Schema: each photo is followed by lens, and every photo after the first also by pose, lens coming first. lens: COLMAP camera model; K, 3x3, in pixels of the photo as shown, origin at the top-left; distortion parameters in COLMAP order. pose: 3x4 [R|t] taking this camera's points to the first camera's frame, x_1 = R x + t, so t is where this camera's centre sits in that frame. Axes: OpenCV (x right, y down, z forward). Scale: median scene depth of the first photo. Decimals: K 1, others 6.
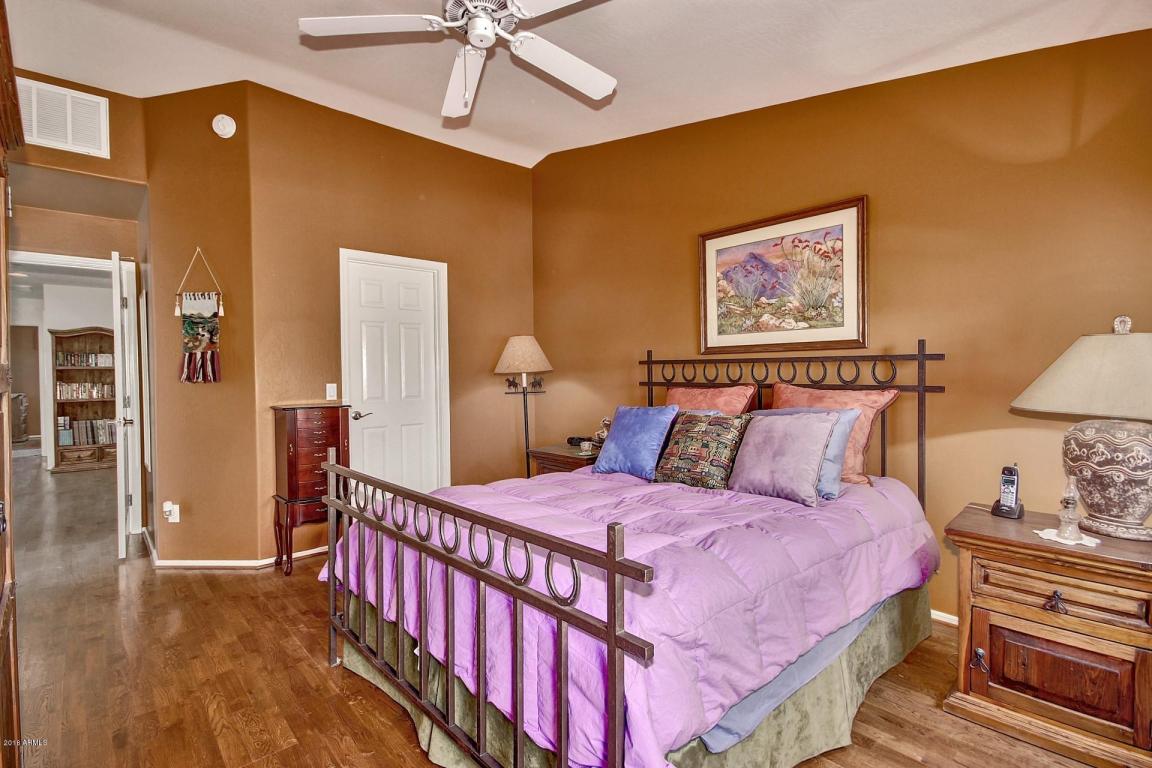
lens RADIAL K [[530.4, 0, 568.7], [0, 530.4, 381.7], [0, 0, 1]] dist [0.001625, -0.005873]
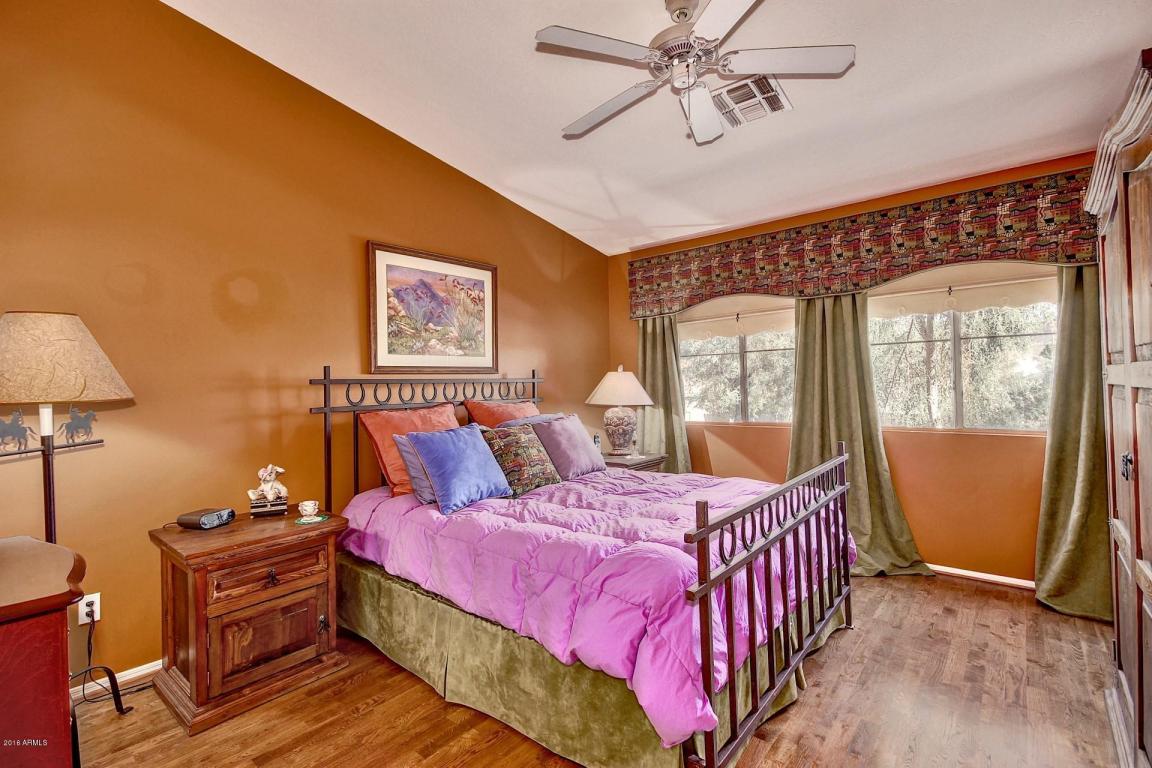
lens RADIAL K [[530.4, 0, 568.7], [0, 530.4, 381.7], [0, 0, 1]] dist [0.001625, -0.005873]
pose [[-0.134407, 0.016120, 0.990795, -0.699379], [0.041590, 0.999078, -0.010613, -0.015017], [-0.990053, 0.039781, -0.134953, 0.813538]]
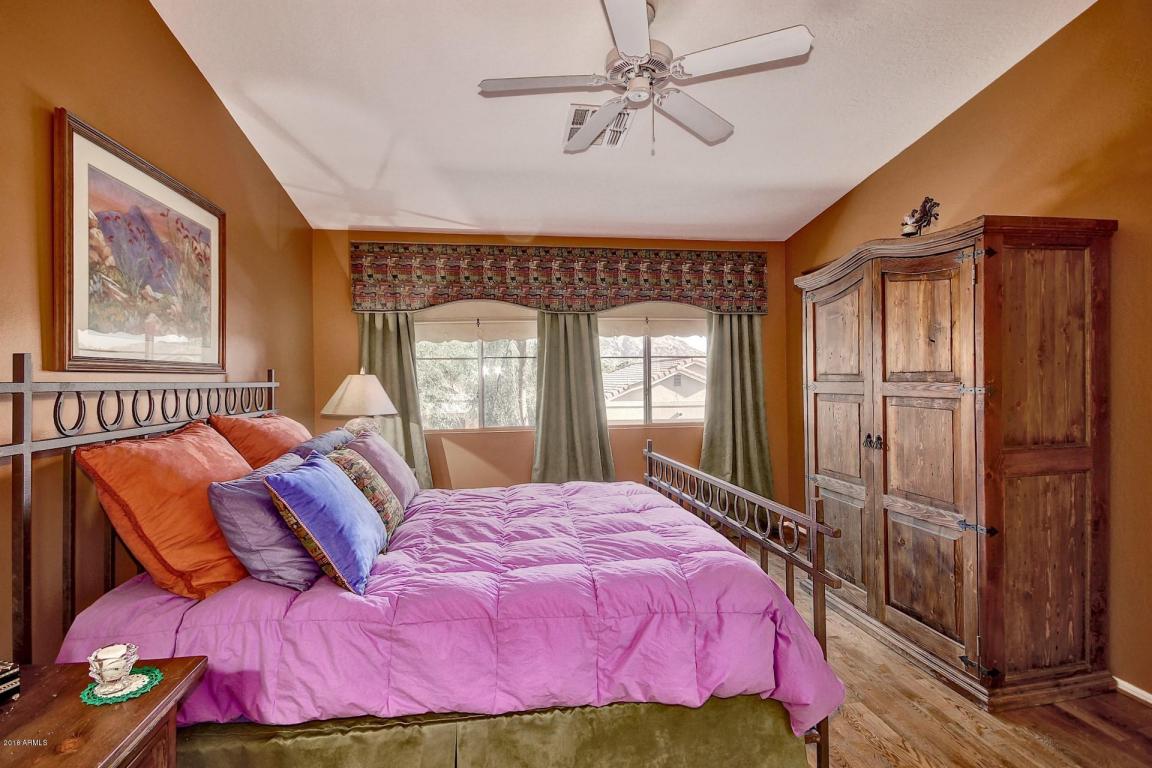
lens RADIAL K [[530.4, 0, 568.7], [0, 530.4, 381.7], [0, 0, 1]] dist [0.001625, -0.005873]
pose [[-0.837021, 0.013911, 0.546994, -0.370400], [0.026426, 0.999538, 0.015017, -0.038358], [-0.546533, 0.027025, -0.837002, 1.174067]]
